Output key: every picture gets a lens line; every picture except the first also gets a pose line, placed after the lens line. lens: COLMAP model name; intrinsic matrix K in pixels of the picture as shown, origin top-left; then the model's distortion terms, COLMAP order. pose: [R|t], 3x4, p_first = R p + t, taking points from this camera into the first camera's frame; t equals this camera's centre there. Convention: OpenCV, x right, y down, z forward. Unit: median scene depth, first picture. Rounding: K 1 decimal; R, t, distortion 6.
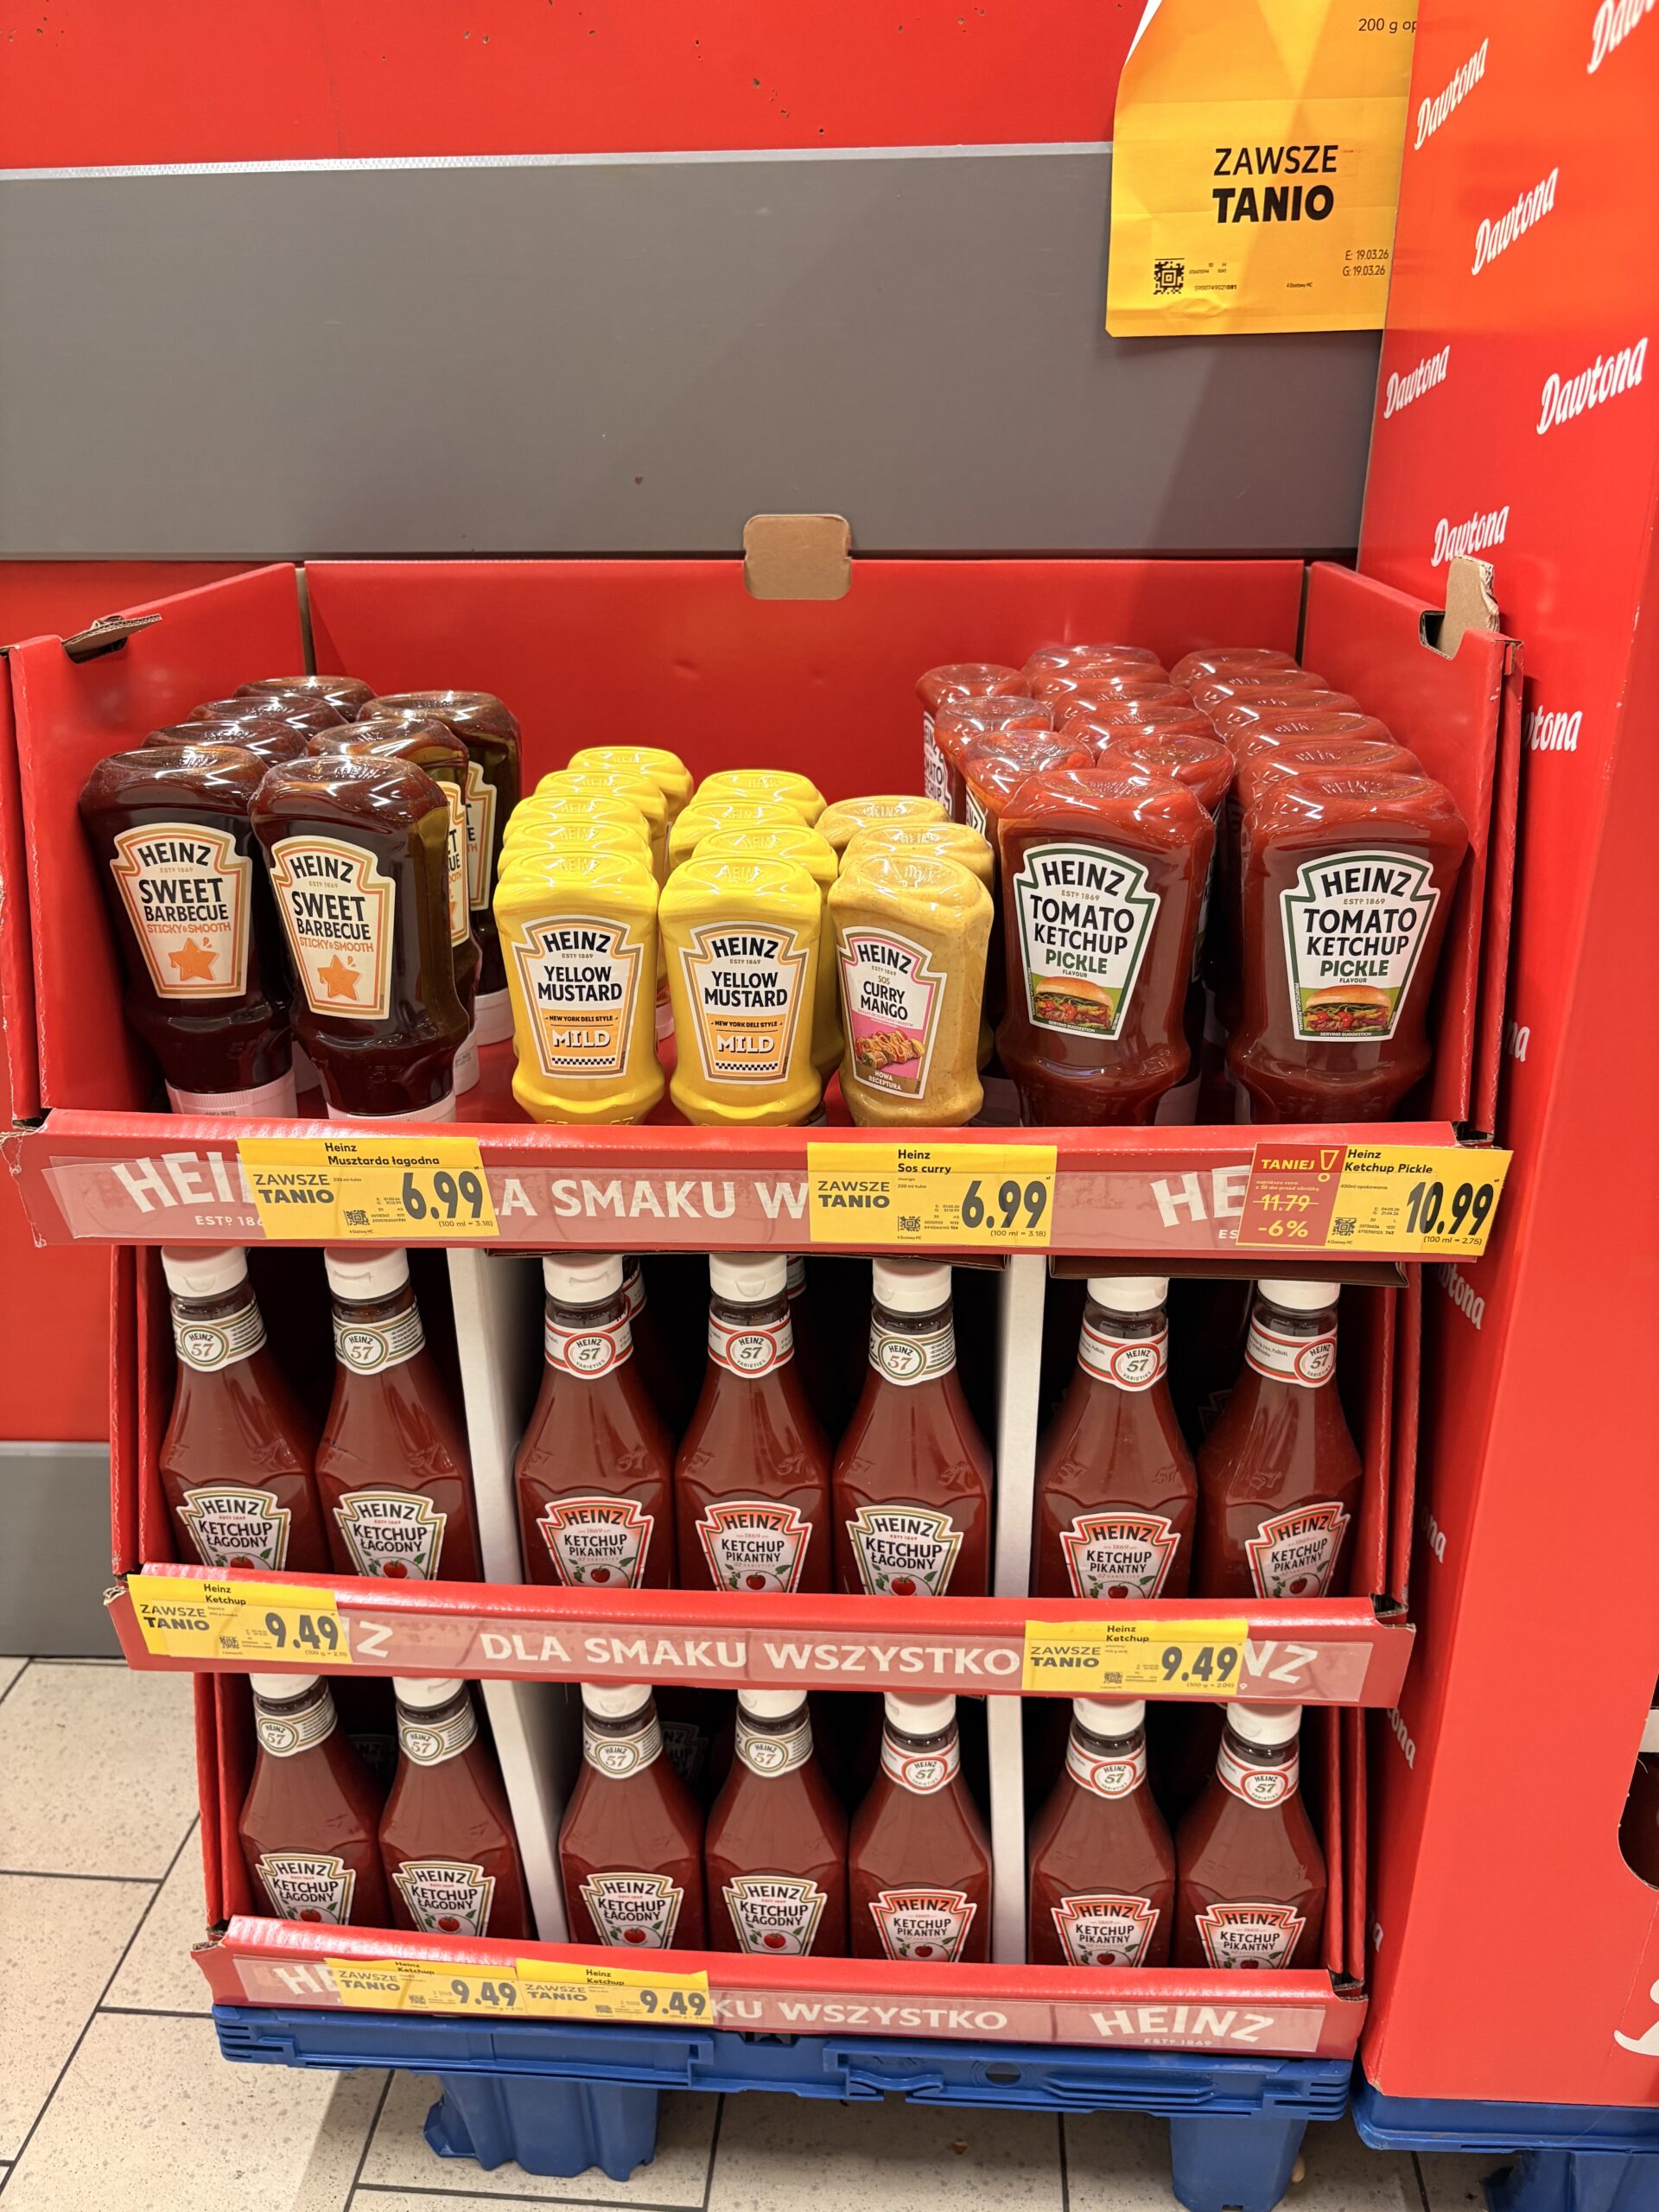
lens RADIAL K [[1640.5, 0, 829.5], [0, 1640.5, 1106.0], [0, 0, 1]] dist [0.086521, -0.114762]
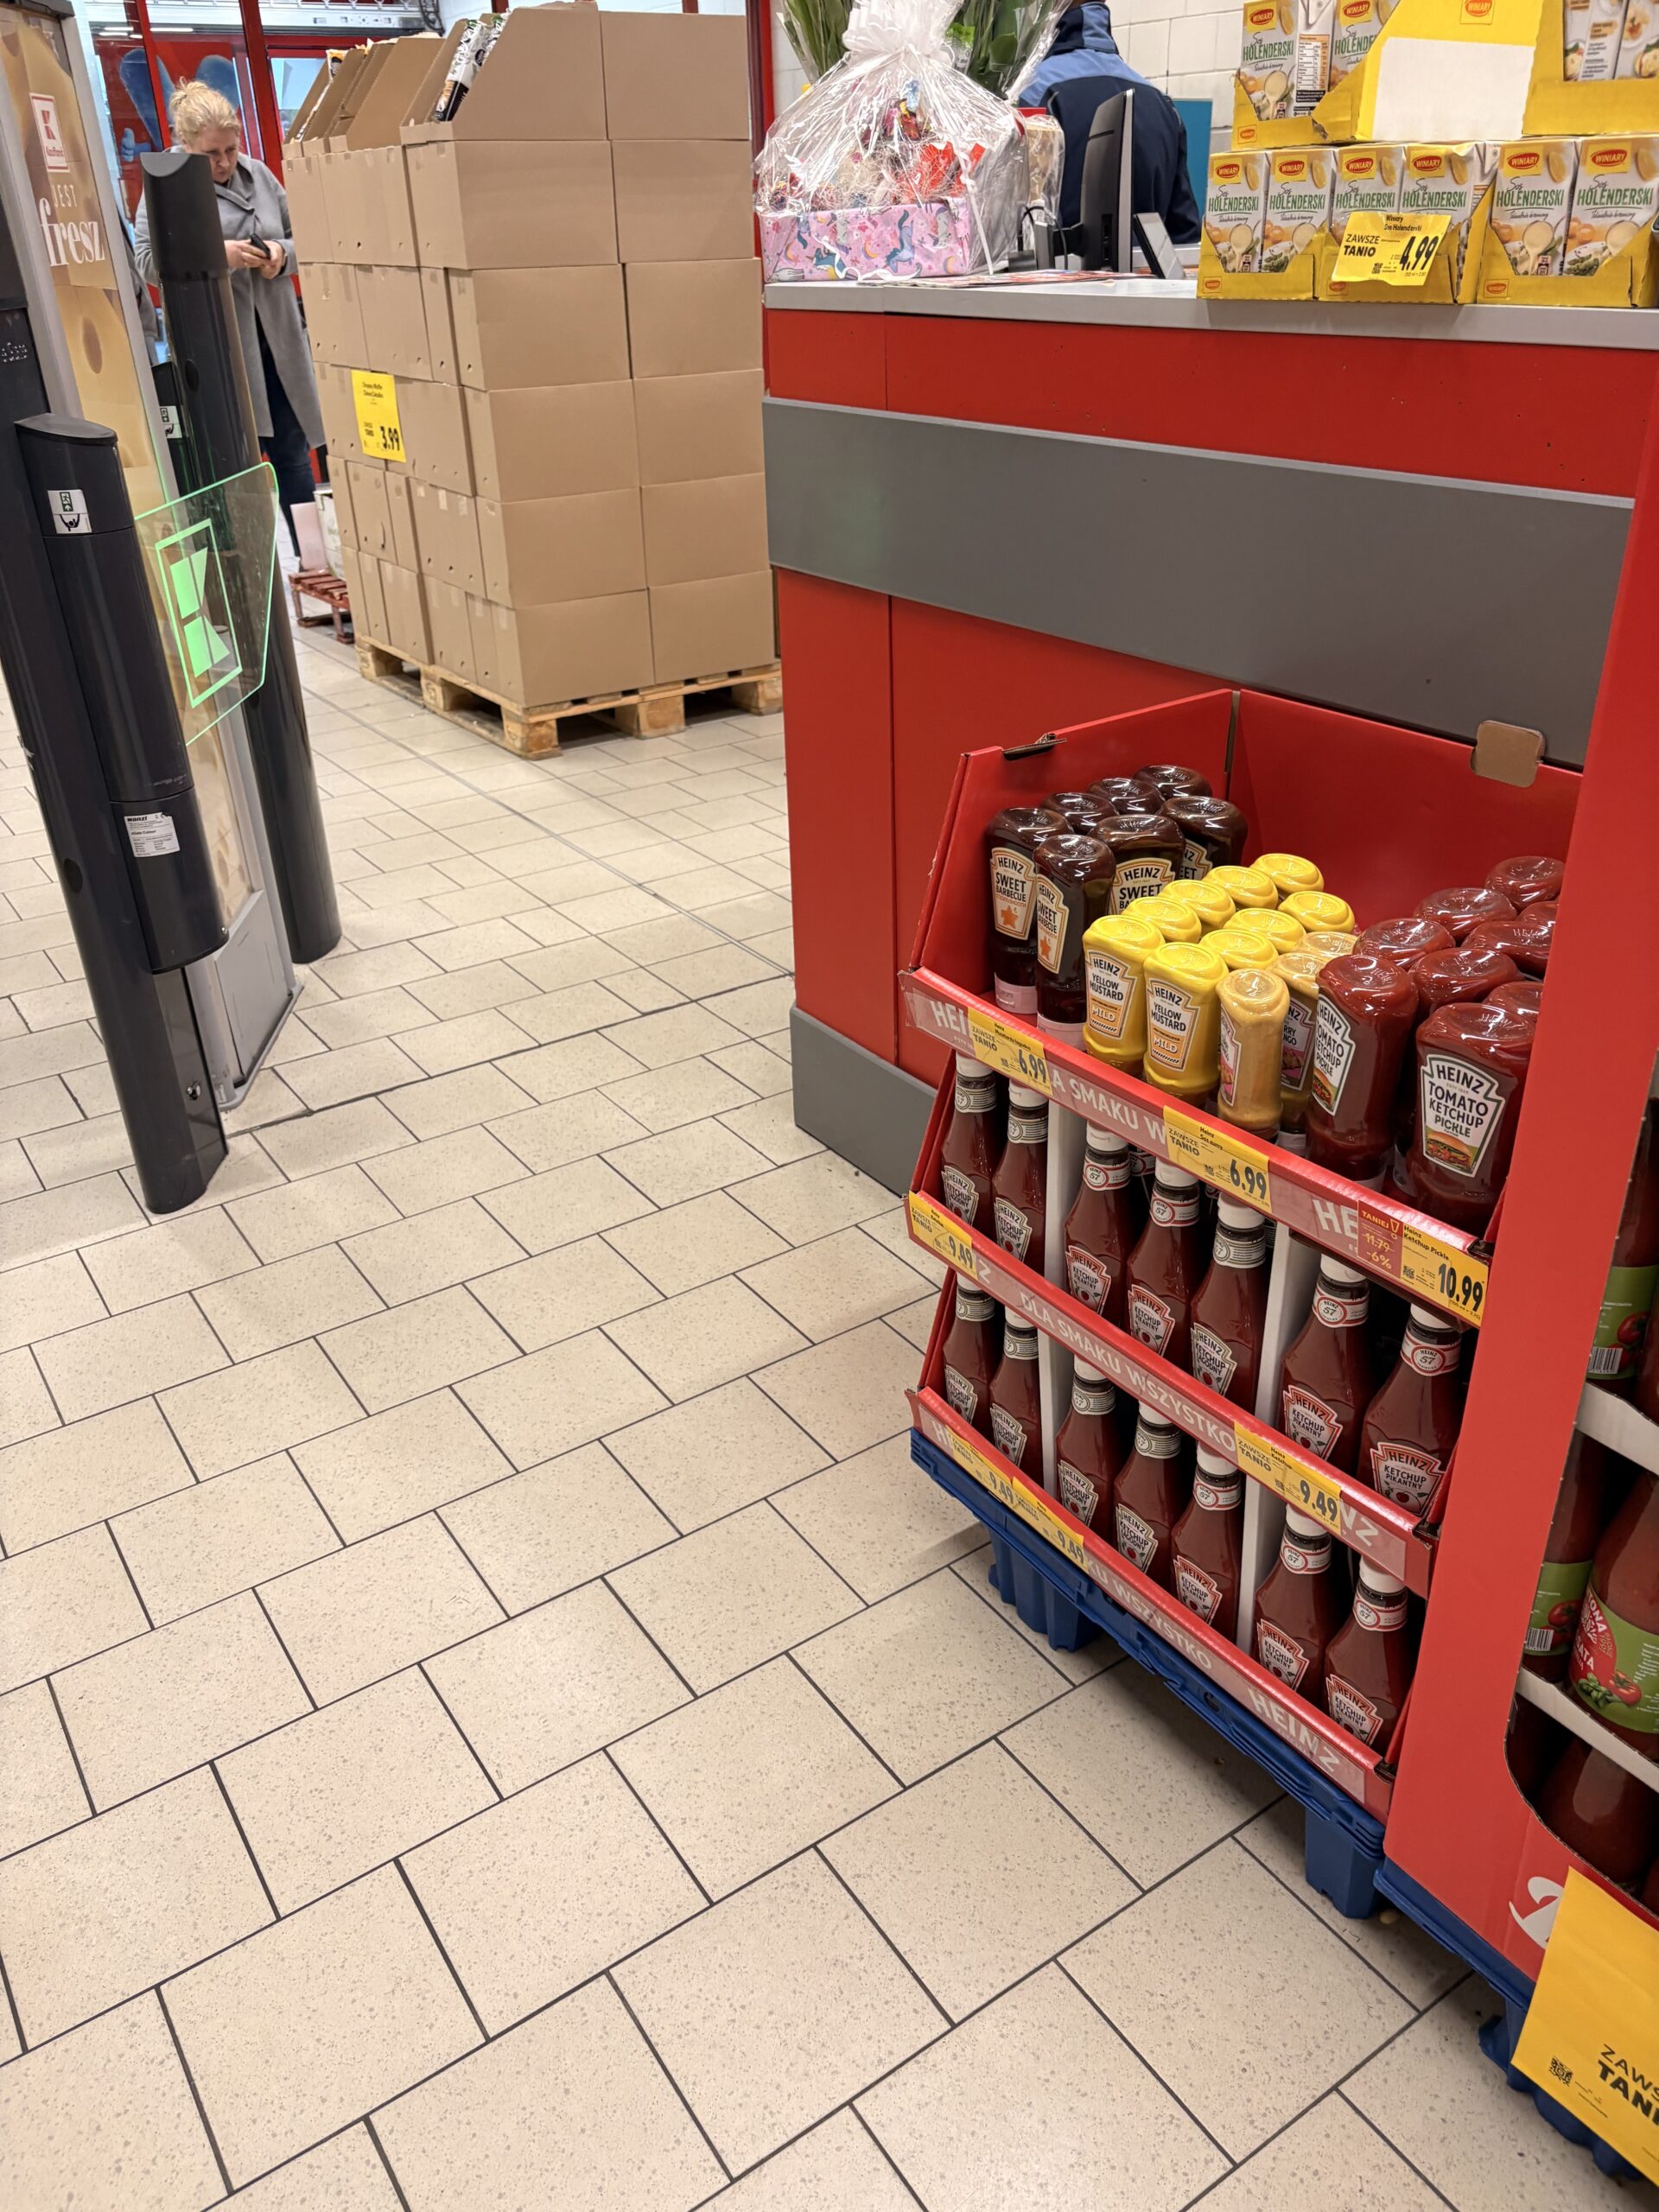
lens RADIAL K [[1640.5, 0, 829.5], [0, 1640.5, 1106.0], [0, 0, 1]] dist [0.086521, -0.114762]
pose [[0.623475, 0.361891, -0.693047, 0.955015], [-0.293981, 0.929888, 0.221094, -0.254340], [0.724468, 0.065896, 0.686151, -0.511749]]
